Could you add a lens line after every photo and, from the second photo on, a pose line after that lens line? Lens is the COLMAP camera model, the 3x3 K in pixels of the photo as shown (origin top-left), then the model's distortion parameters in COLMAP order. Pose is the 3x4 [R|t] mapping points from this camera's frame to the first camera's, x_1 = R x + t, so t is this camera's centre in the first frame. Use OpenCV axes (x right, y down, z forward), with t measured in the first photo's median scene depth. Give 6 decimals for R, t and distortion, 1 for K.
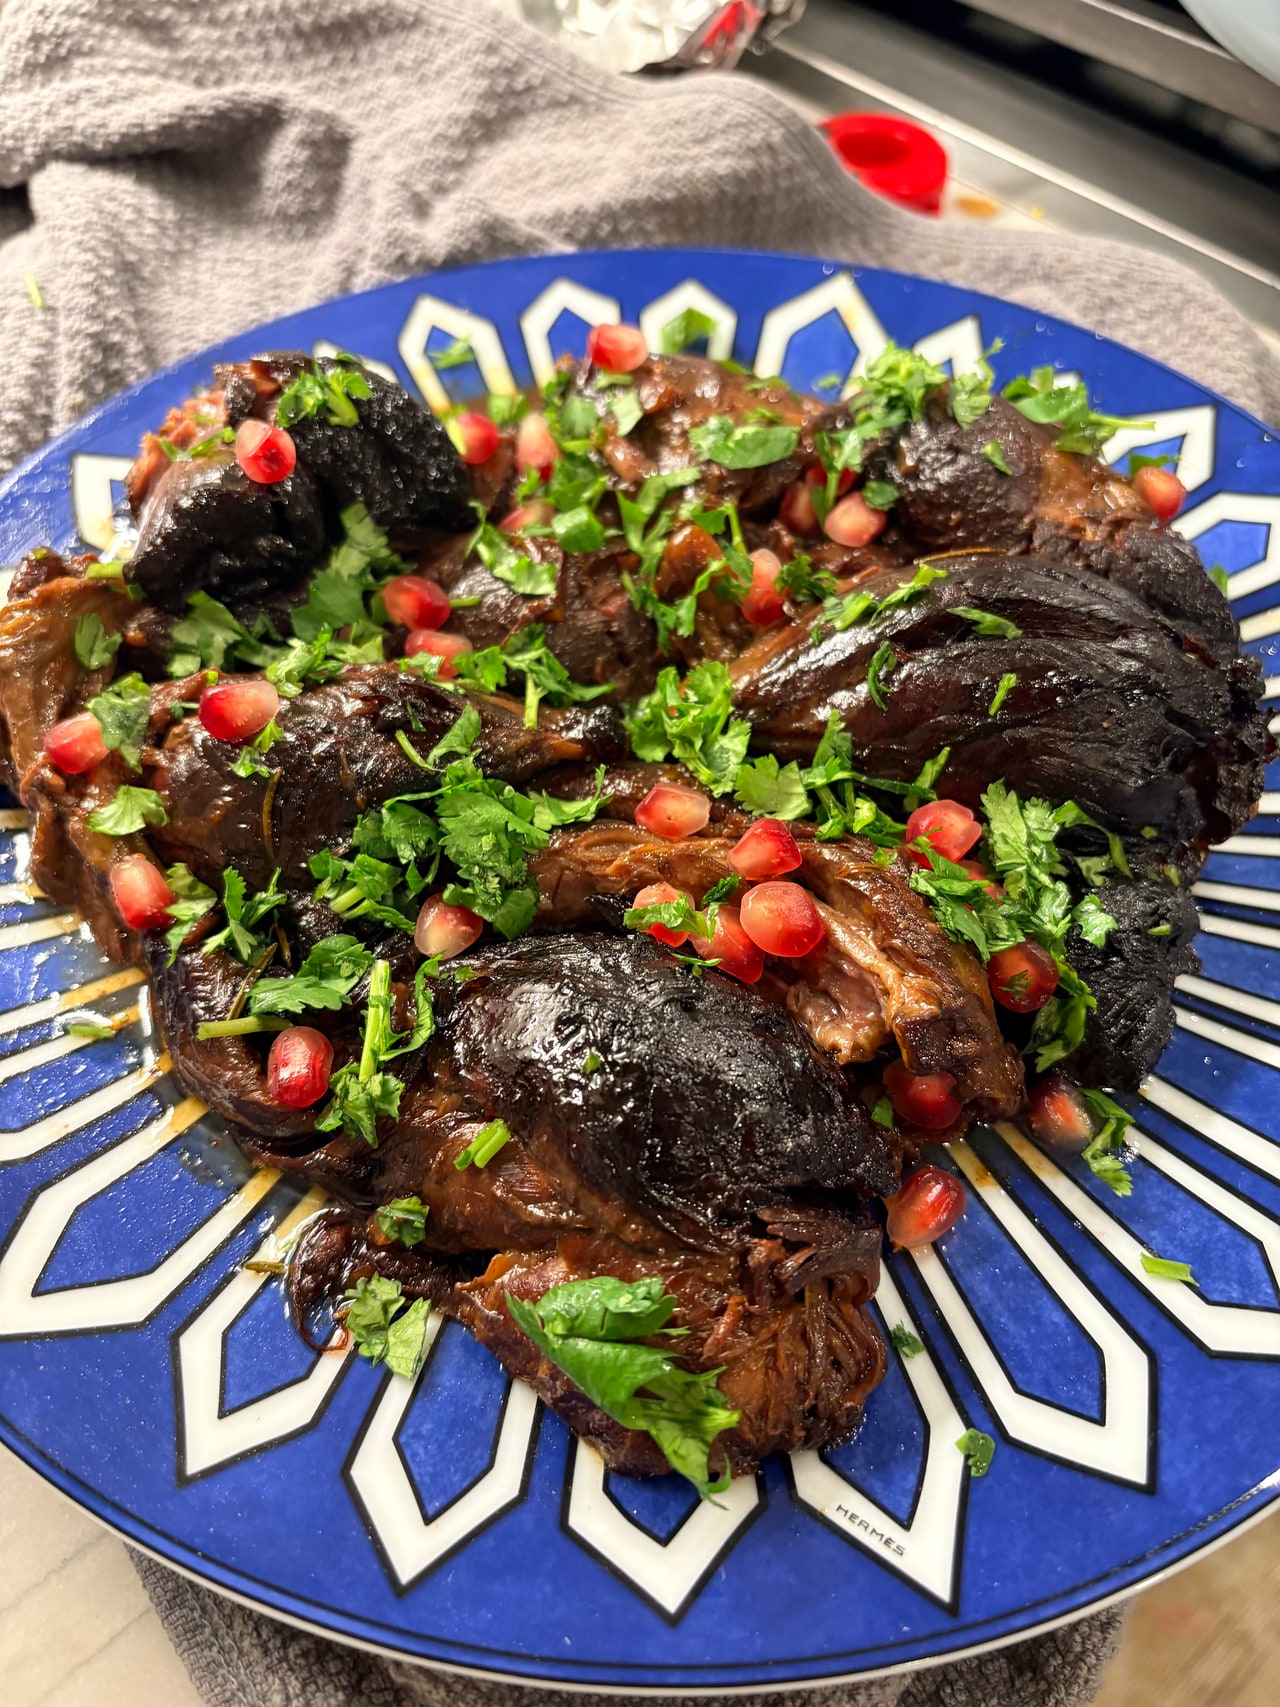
lens RADIAL K [[1293.1, 0, 639.5], [0, 1293.1, 827.6], [0, 0, 1]] dist [0.009679, -0.013003]
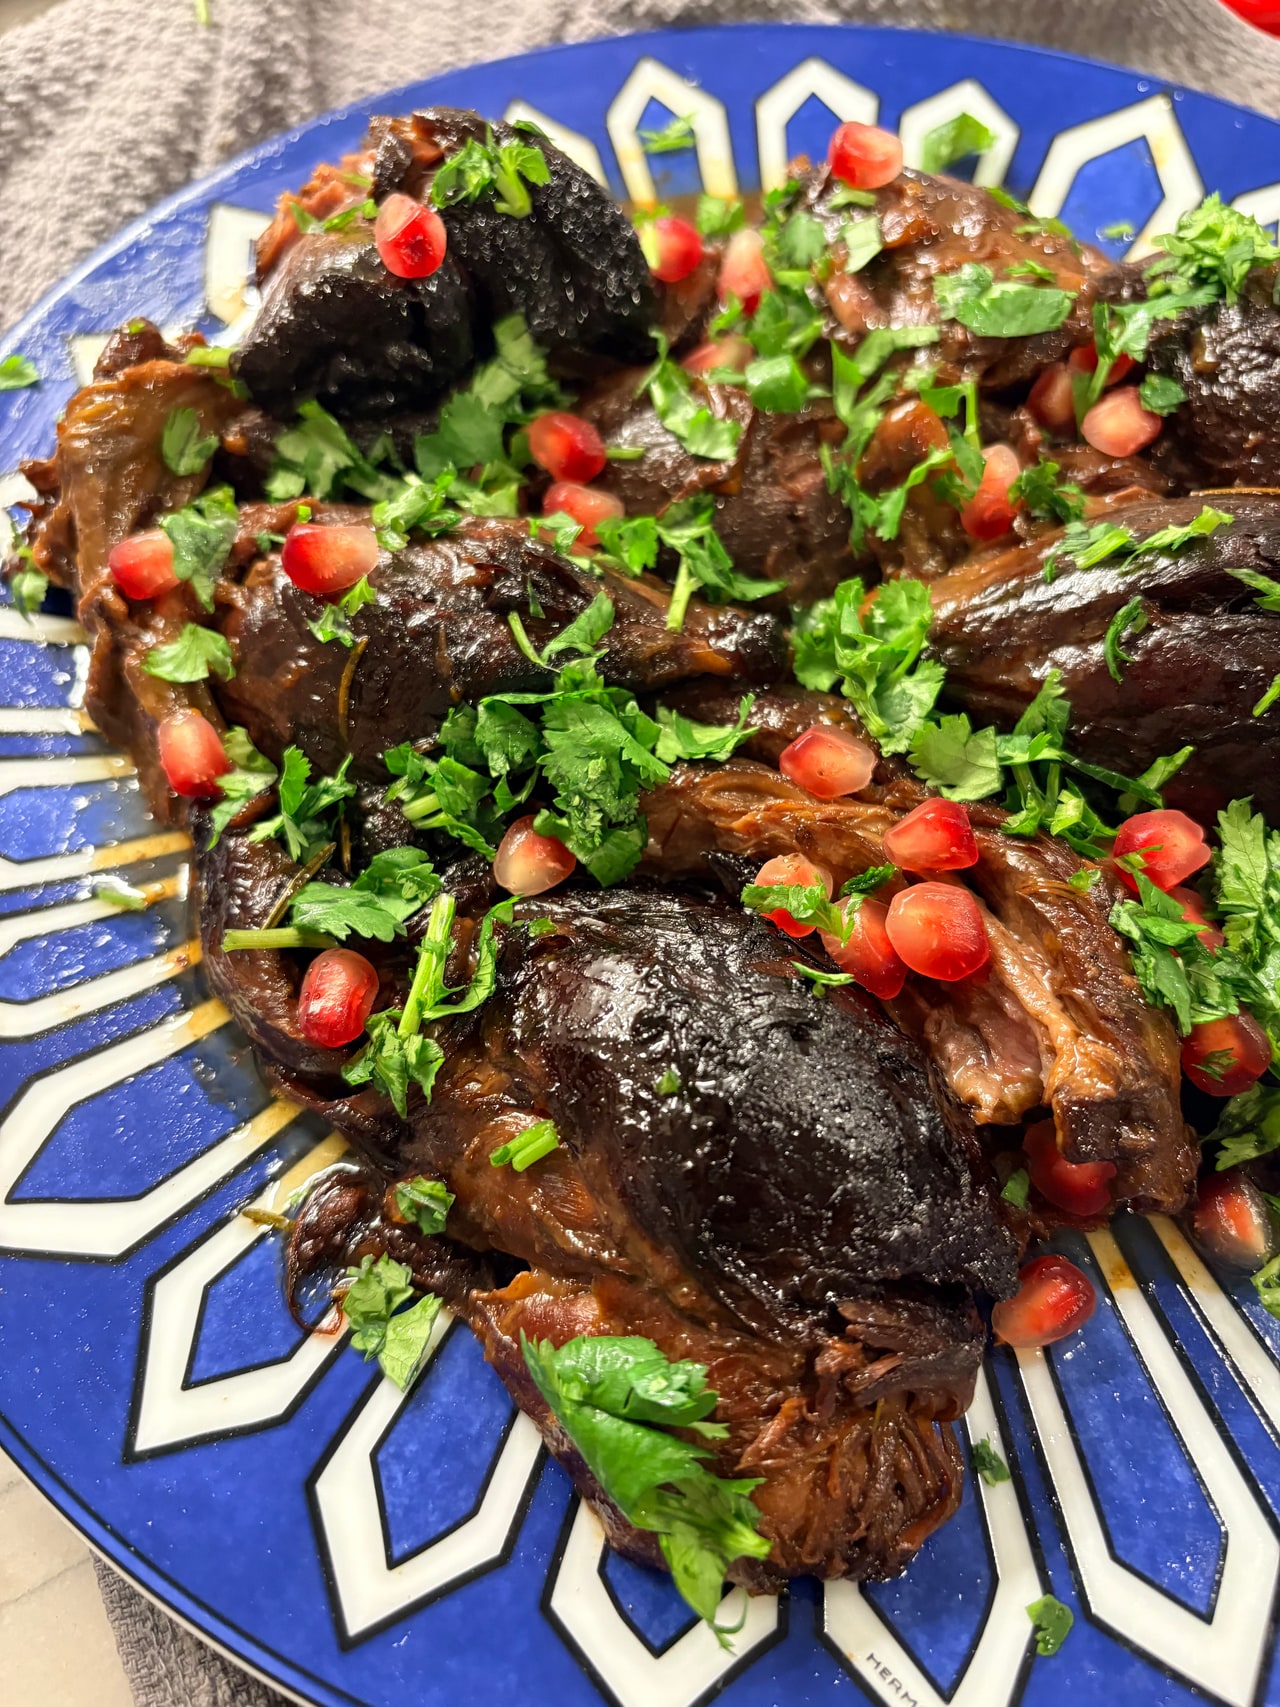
lens RADIAL K [[1363.3, 0, 640.0], [0, 1363.3, 853.5], [0, 0, 1]] dist [-0.033211, 0.050284]
pose [[0.980194, 0.175441, -0.091870, -0.001500], [-0.161793, 0.976932, 0.139383, -0.057914], [0.114204, -0.121758, 0.985968, 0.138856]]
